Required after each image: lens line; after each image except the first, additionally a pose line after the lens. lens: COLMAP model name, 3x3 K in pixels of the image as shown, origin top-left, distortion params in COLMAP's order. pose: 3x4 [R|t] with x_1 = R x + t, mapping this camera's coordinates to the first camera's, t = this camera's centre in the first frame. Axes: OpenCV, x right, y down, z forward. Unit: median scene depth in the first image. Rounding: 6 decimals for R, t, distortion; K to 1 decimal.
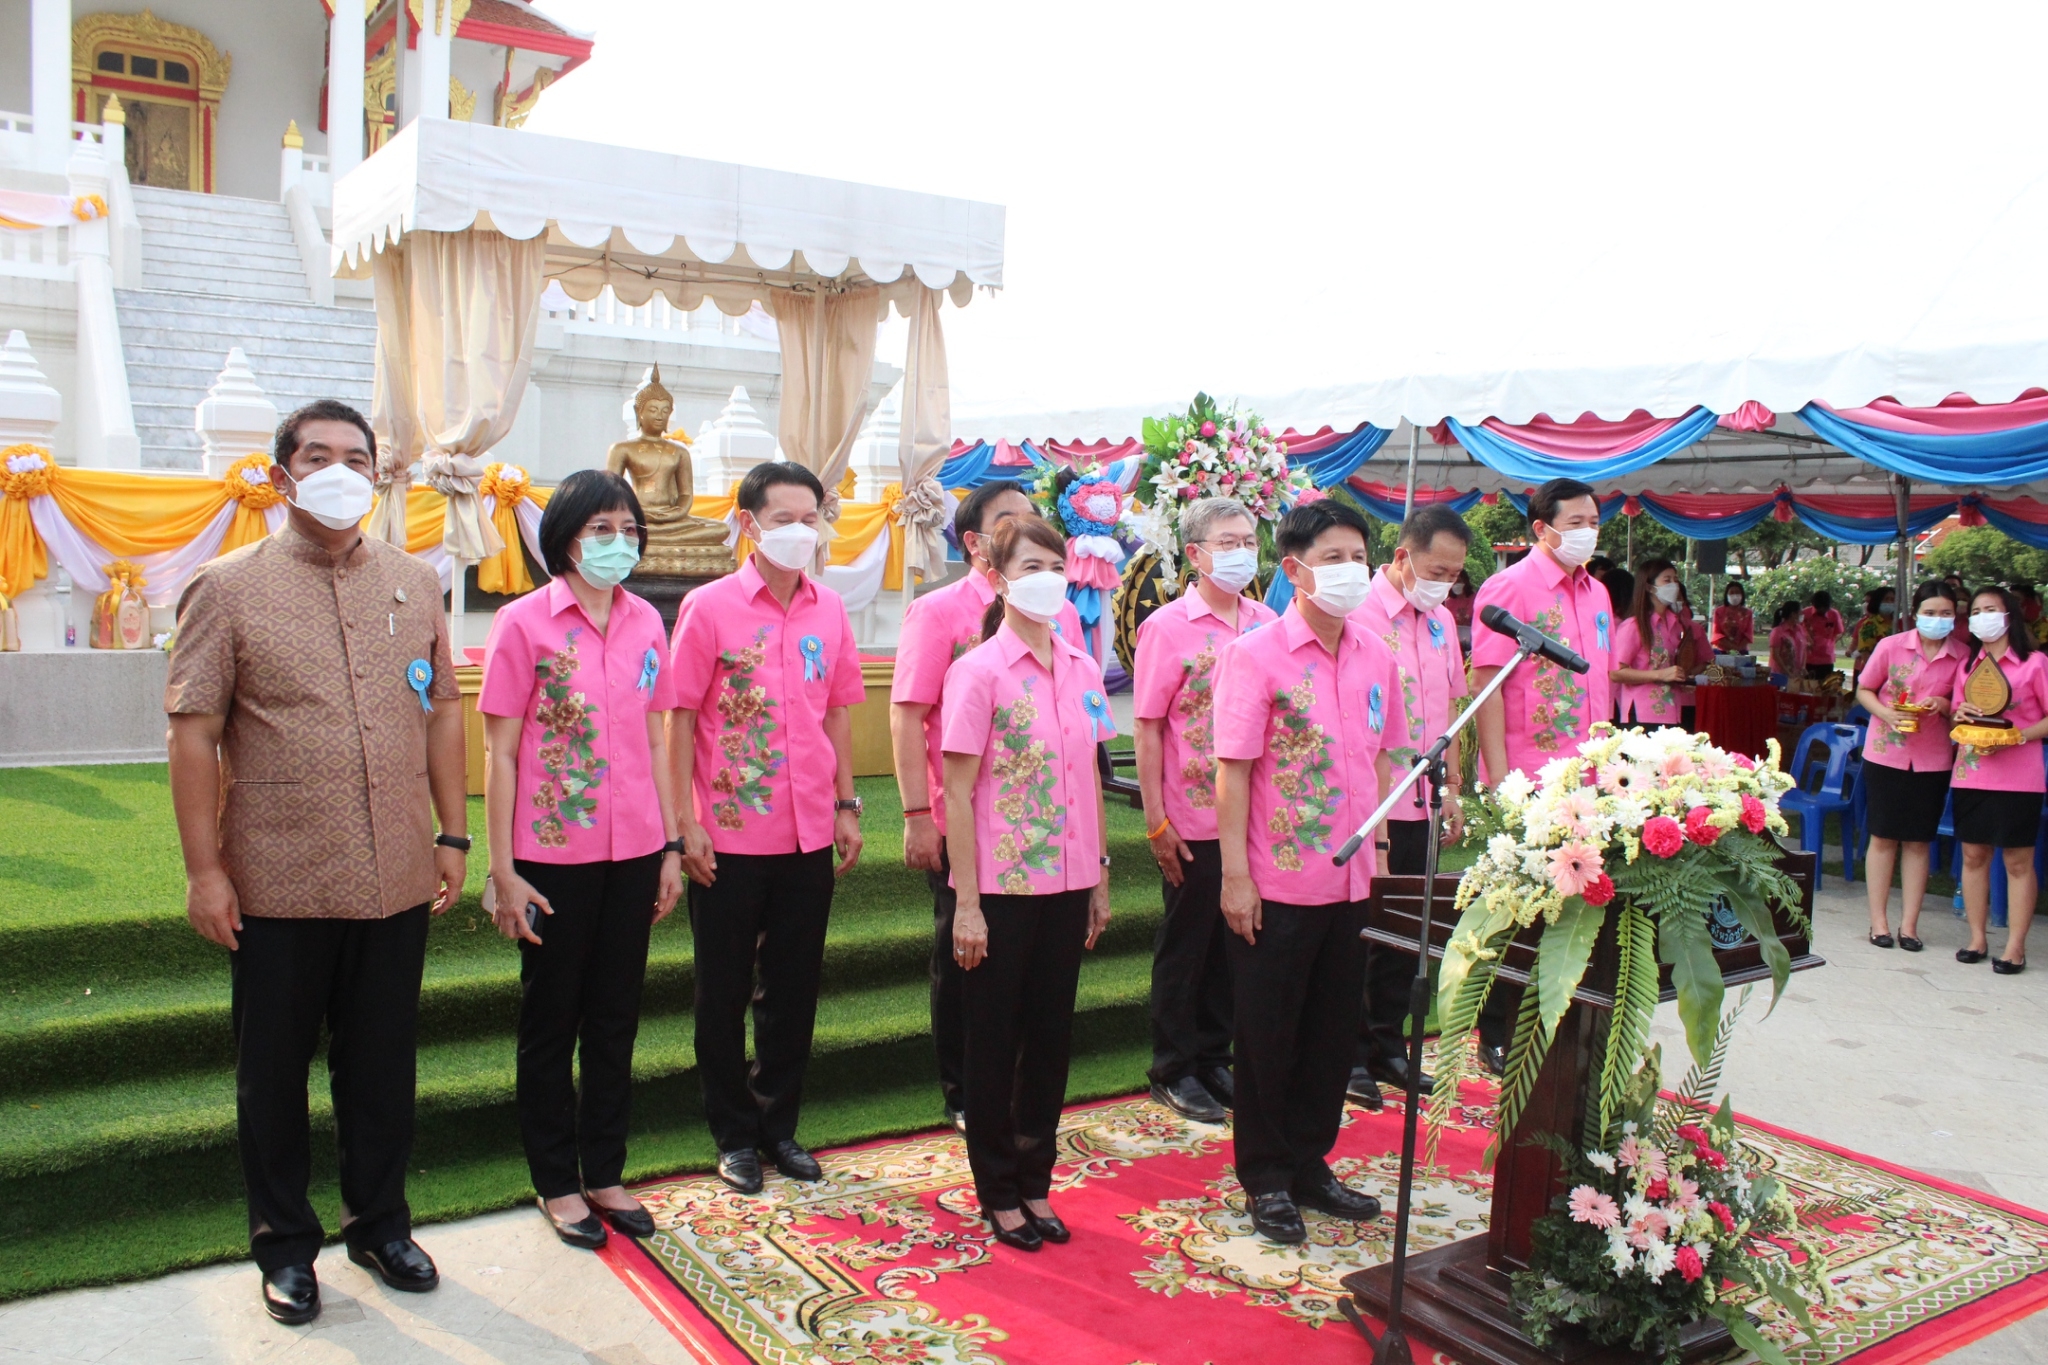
lens RADIAL K [[1692.7, 0, 1003.8], [0, 1692.7, 690.3], [0, 0, 1]] dist [-0.169257, 0.149507]
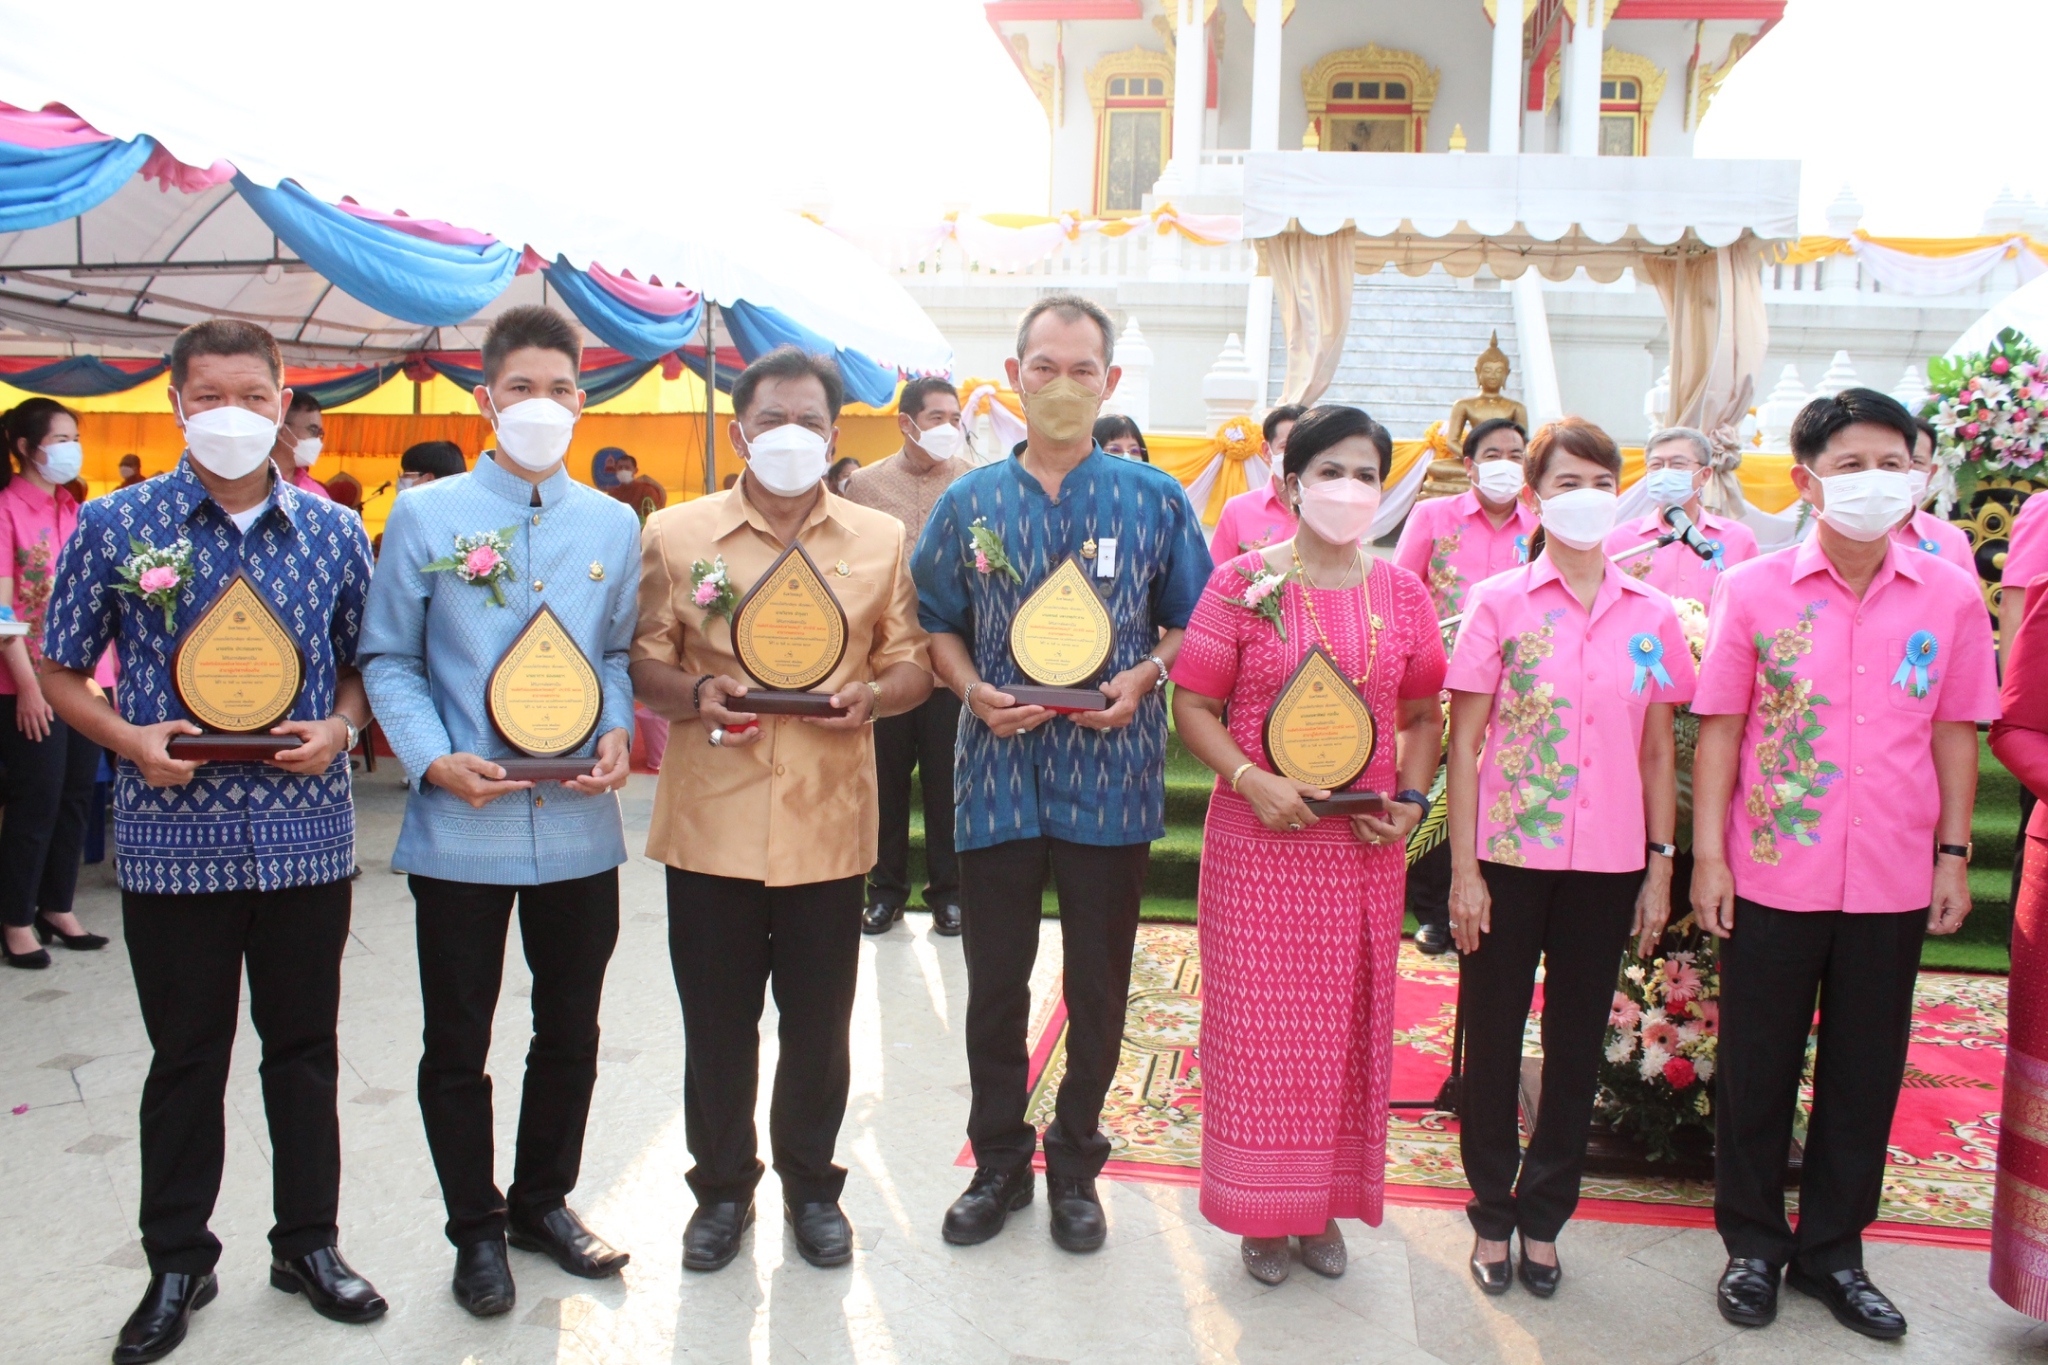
lens RADIAL K [[1692.7, 0, 1010.9], [0, 1692.7, 680.0], [0, 0, 1]] dist [-0.169257, 0.149507]
pose [[0.724282, 0.066514, -0.686288, 0.358910], [-0.060273, 0.997634, 0.033080, 0.028996], [0.686864, 0.017405, 0.726577, -0.066066]]
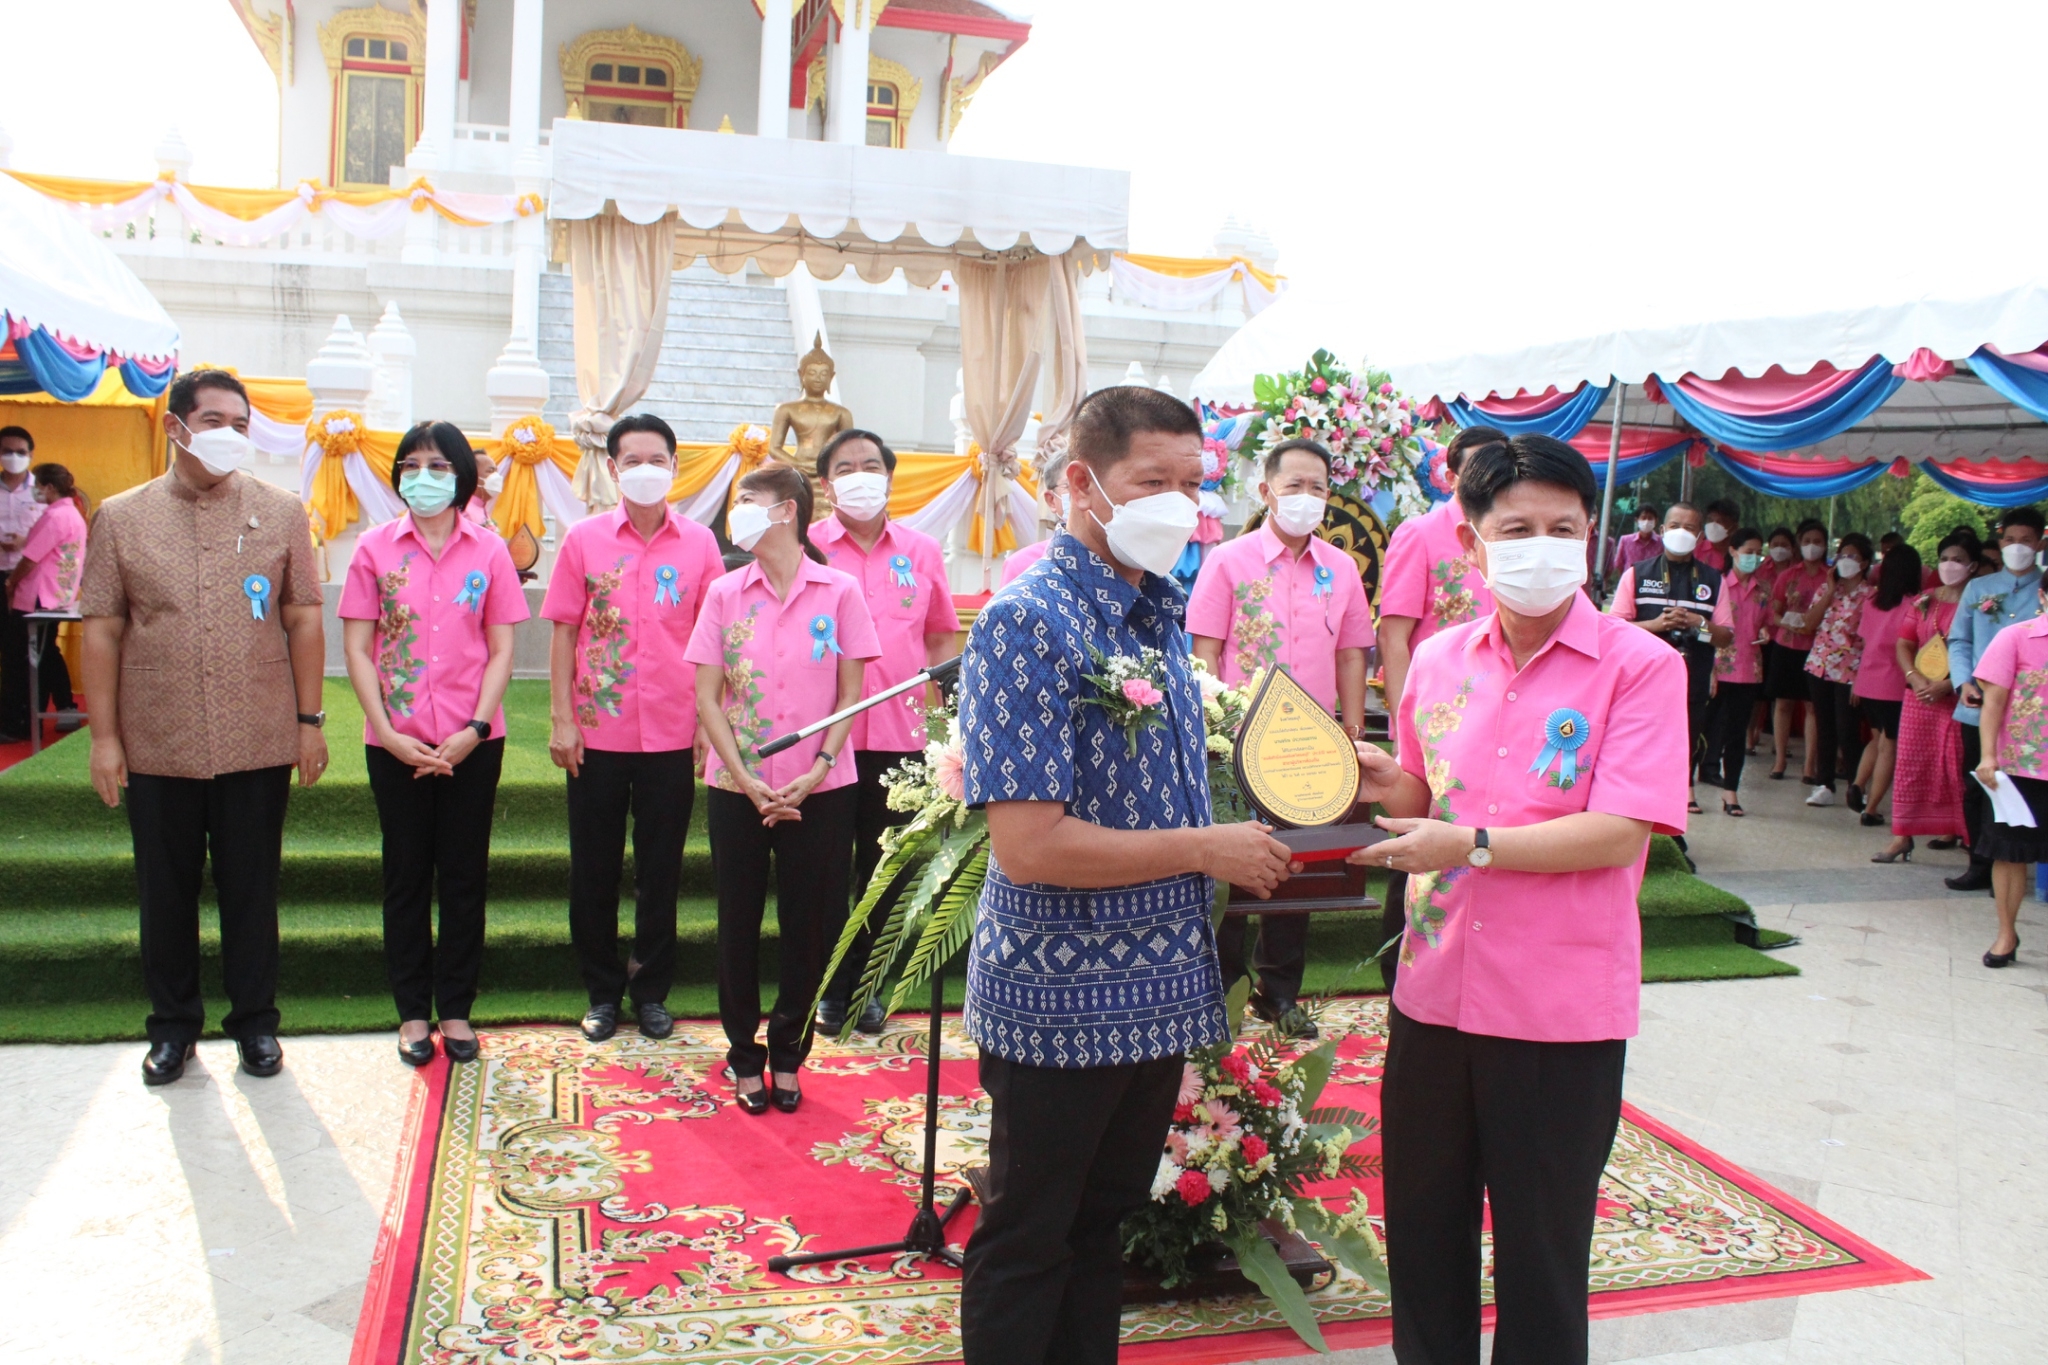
lens RADIAL K [[1692.7, 0, 1013.7], [0, 1692.7, 692.1], [0, 0, 1]] dist [-0.169257, 0.149507]
pose [[0.950853, 0.041895, -0.306795, 0.260997], [-0.036631, 0.999066, 0.022901, 0.010692], [0.307468, -0.010538, 0.951500, -0.005953]]
